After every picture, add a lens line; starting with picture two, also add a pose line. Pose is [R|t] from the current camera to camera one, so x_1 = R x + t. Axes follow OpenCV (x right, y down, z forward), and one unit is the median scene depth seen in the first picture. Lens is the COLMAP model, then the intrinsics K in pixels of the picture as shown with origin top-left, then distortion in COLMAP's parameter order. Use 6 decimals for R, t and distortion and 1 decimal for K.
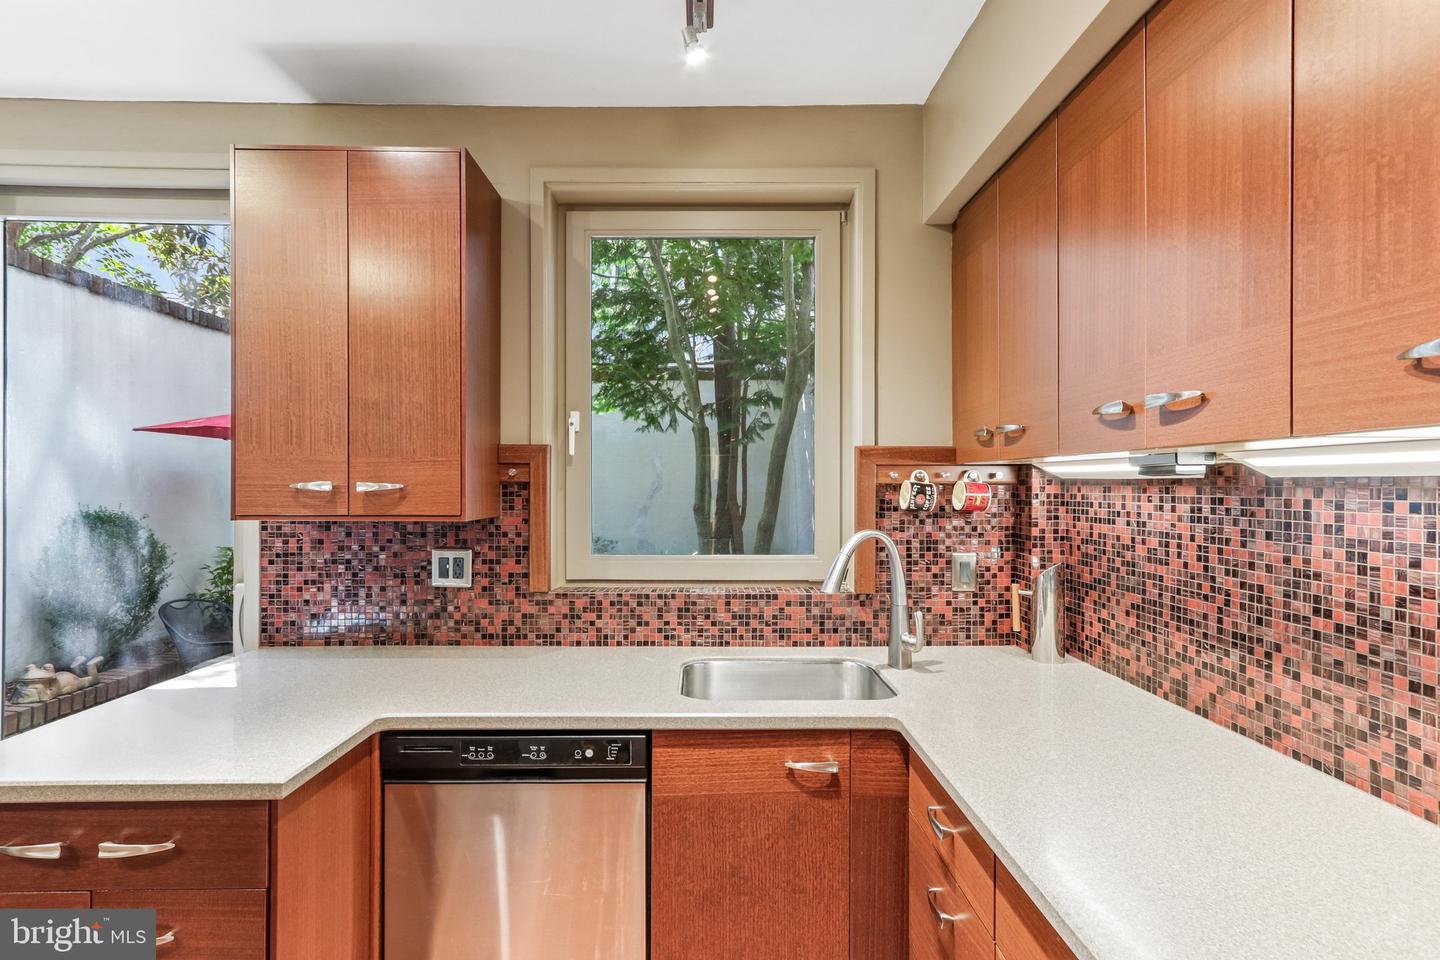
lens RADIAL K [[695.8, 0, 715.0], [0, 695.8, 495.7], [0, 0, 1]] dist [-0.000031, 0.001916]
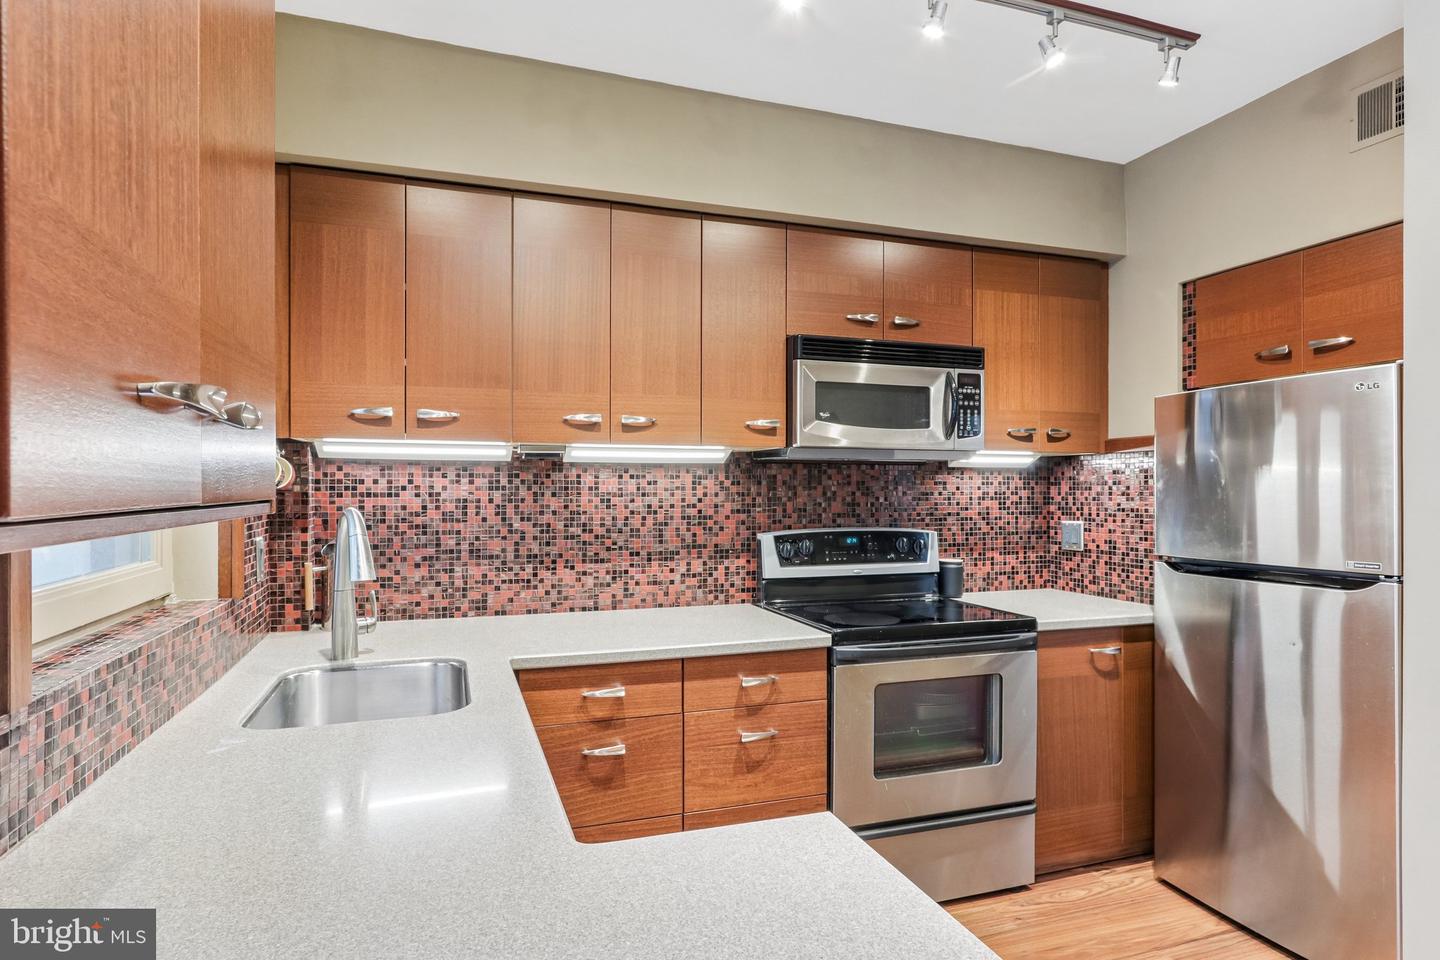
lens RADIAL K [[791.7, 0, 714.7], [0, 791.7, 489.9], [0, 0, 1]] dist [-0.021280, 0.007066]
pose [[-0.308660, -0.003555, 0.951166, -0.919509], [0.013391, 0.999878, 0.008082, 0.025414], [-0.951078, 0.015232, -0.308575, 0.898662]]
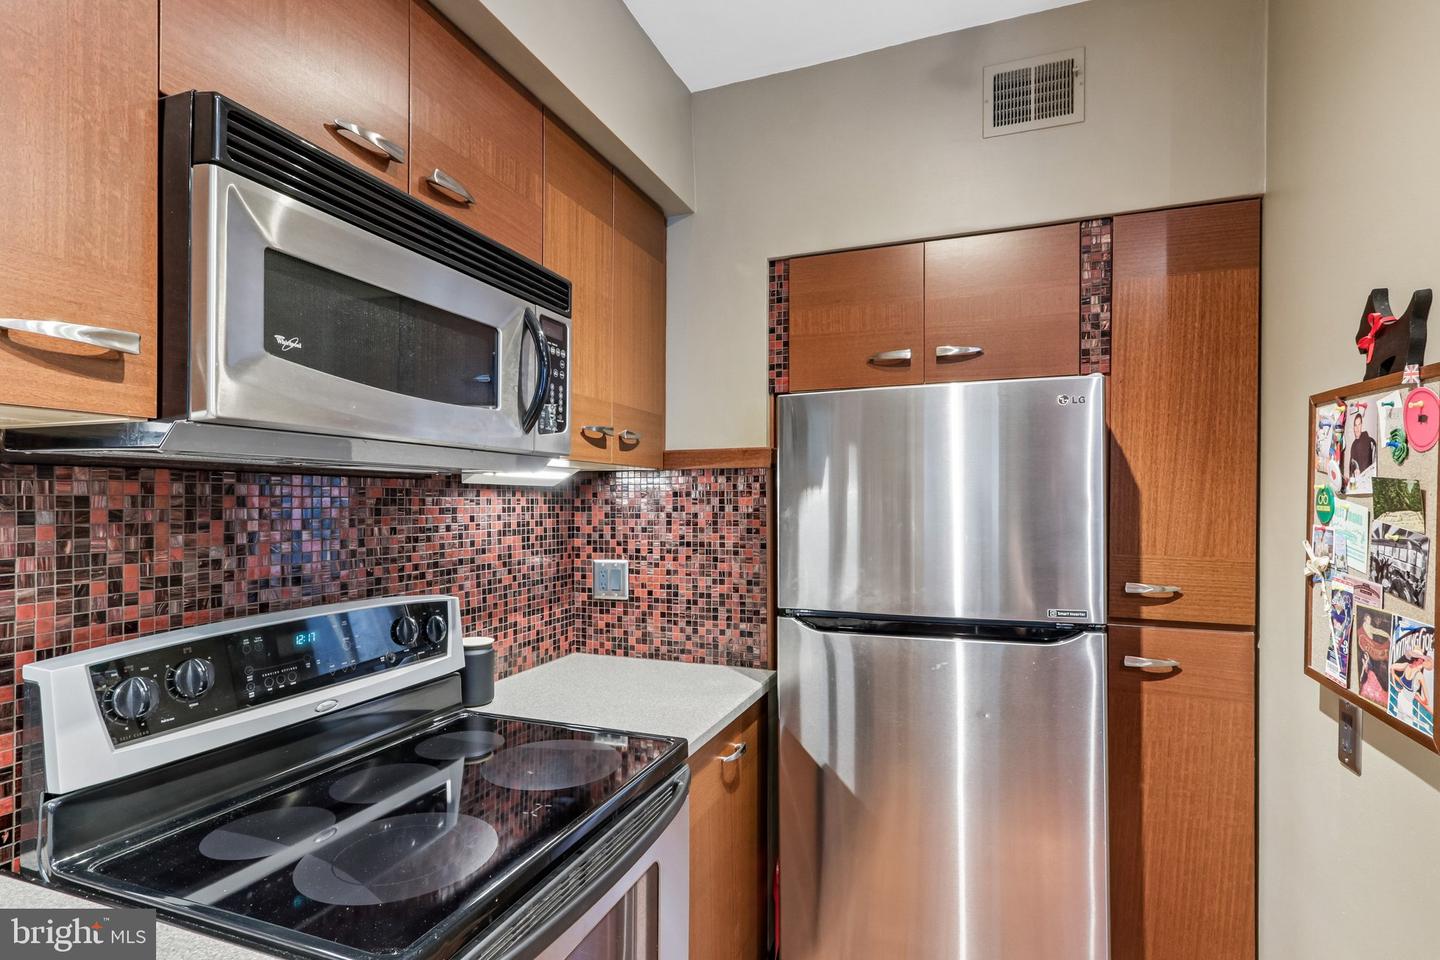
lens RADIAL K [[707.0, 0, 721.9], [0, 707.0, 499.8], [0, 0, 1]] dist [0.001703, 0.000669]
pose [[-0.930994, -0.001577, 0.365031, -0.078713], [0.003122, 0.999920, 0.012281, 0.007015], [-0.365021, 0.012573, -0.930914, 0.612322]]
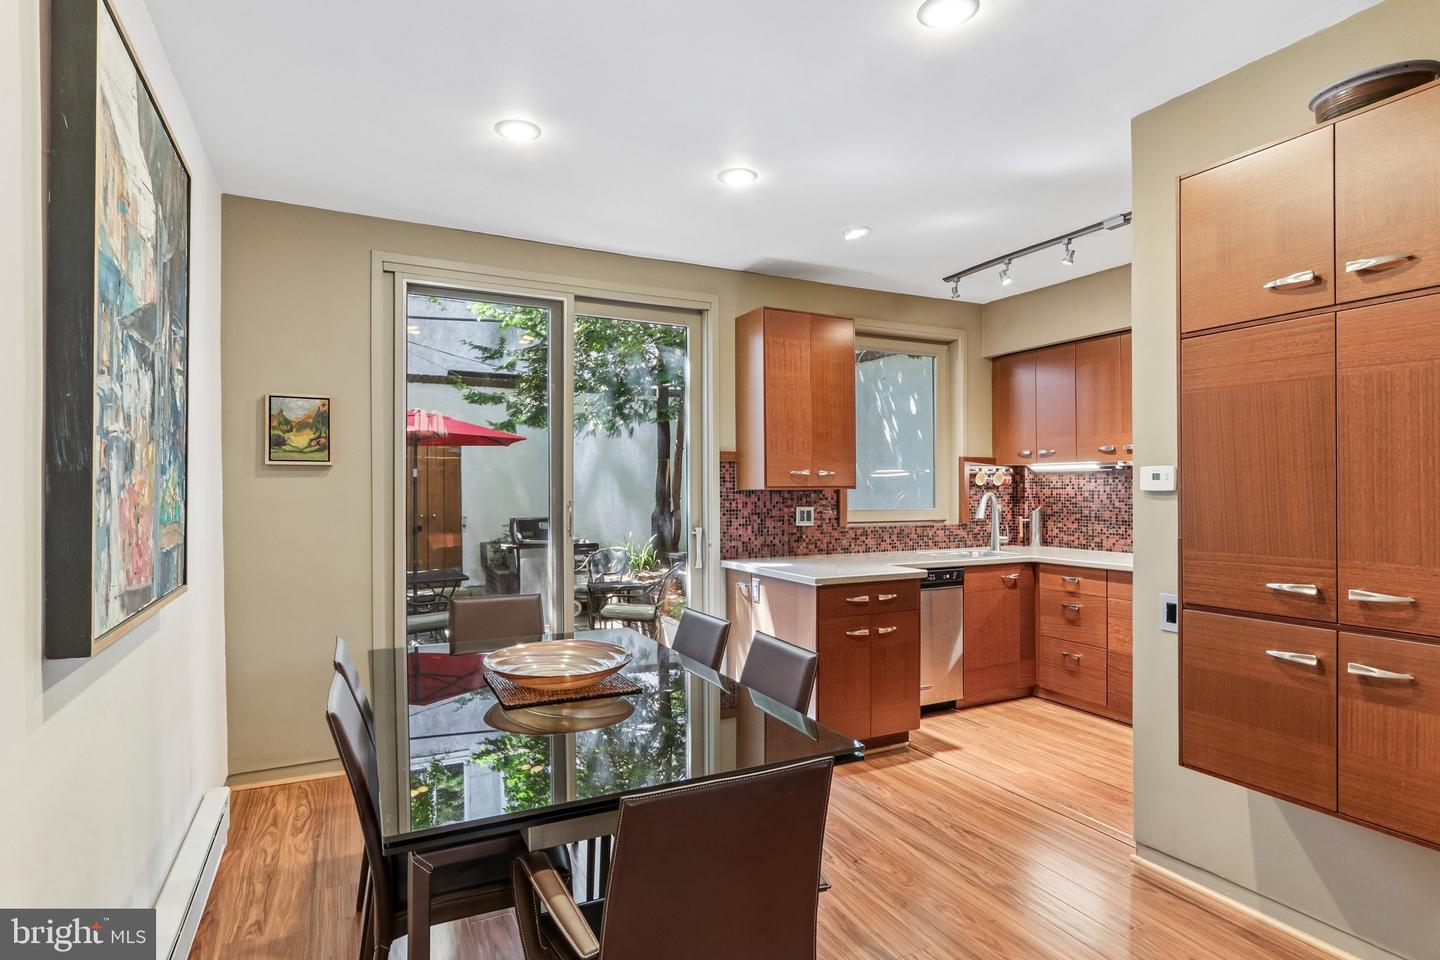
lens RADIAL K [[740.7, 0, 722.8], [0, 740.7, 492.0], [0, 0, 1]] dist [0.001778, 0.000249]
pose [[0.899796, -0.006046, 0.436270, -1.763532], [0.011540, 0.999884, -0.009943, 0.064664], [-0.436159, 0.013982, 0.899761, -0.914117]]
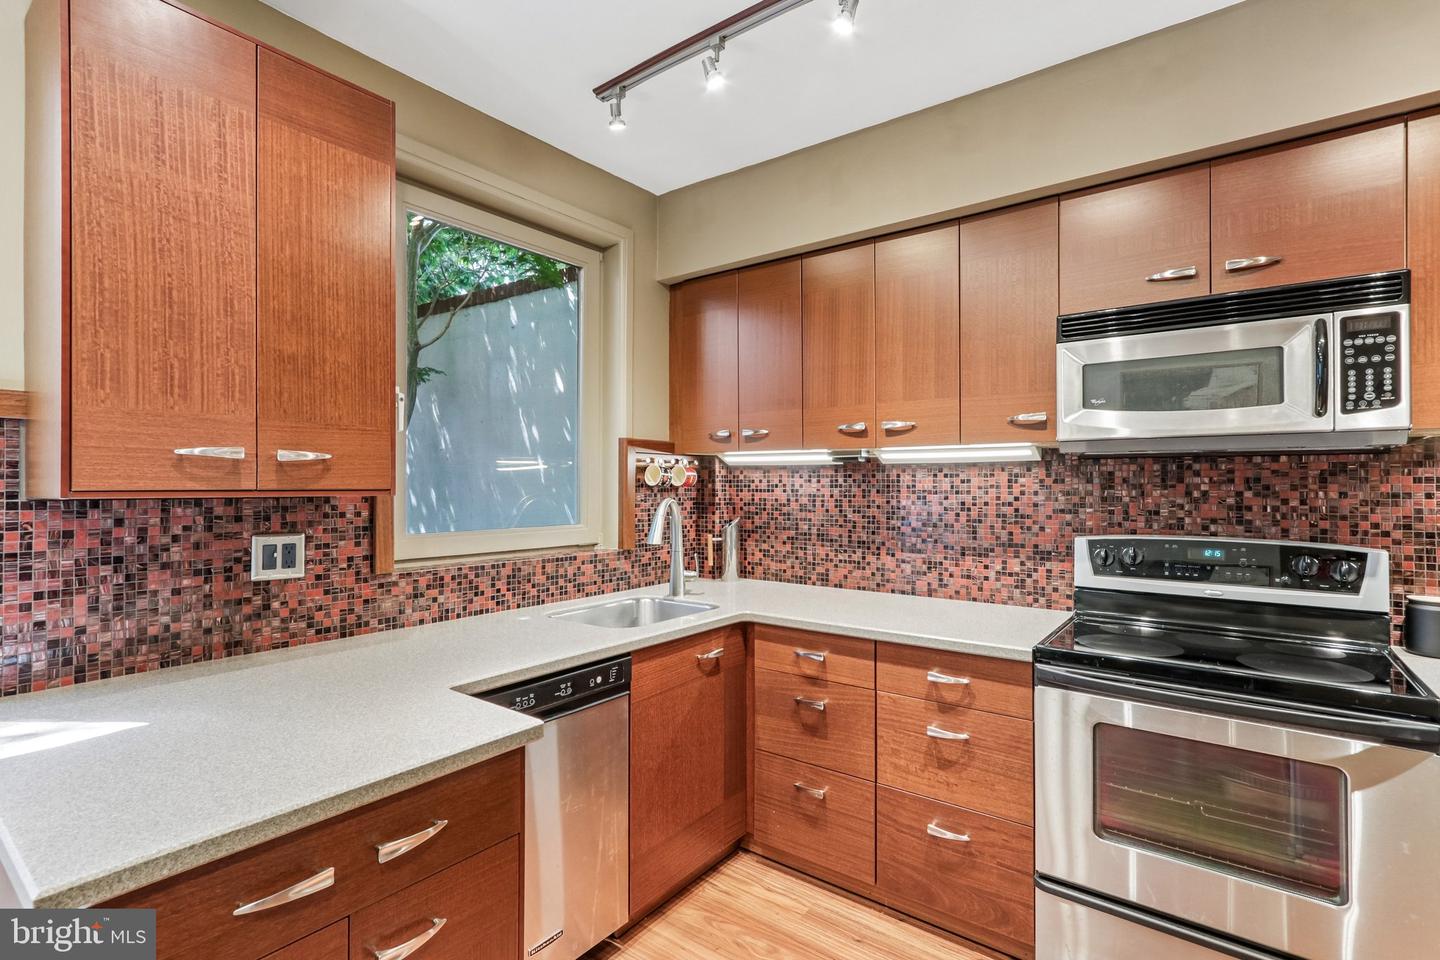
lens RADIAL K [[680.1, 0, 711.5], [0, 680.1, 494.8], [0, 0, 1]] dist [0.001400, 0.000379]
pose [[0.618907, -0.012575, 0.785363, -0.825952], [0.011539, 0.999910, 0.006917, 0.034437], [-0.785379, 0.004782, 0.618996, 0.088945]]
